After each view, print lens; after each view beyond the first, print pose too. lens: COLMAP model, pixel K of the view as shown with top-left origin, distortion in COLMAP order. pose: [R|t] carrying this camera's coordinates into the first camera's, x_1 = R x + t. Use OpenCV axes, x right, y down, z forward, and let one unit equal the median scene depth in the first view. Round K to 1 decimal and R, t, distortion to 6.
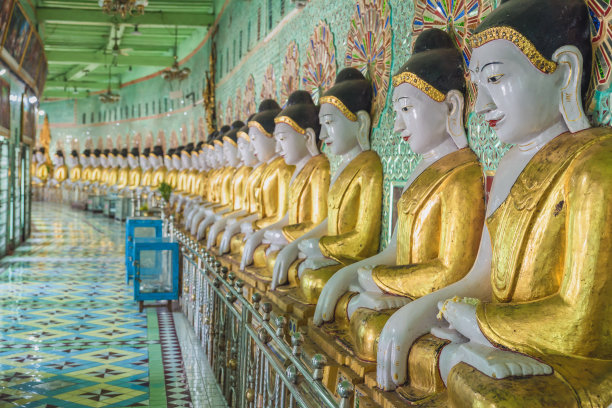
lens RADIAL K [[840.2, 0, 306.0], [0, 840.2, 204.0], [0, 0, 1]] dist [0.031644, 0.051026]
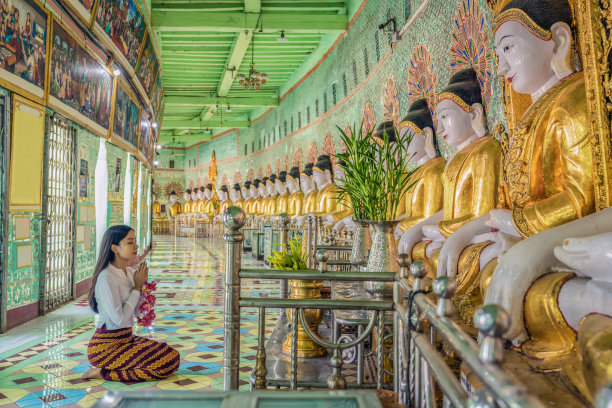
lens RADIAL K [[583.4, 0, 306.0], [0, 583.4, 204.0], [0, 0, 1]] dist [-0.000957, -0.000169]
pose [[0.980044, -0.022425, -0.197514, -0.076617], [0.010525, 0.998077, -0.061094, 0.000764], [0.198504, 0.057796, 0.978394, 0.419939]]
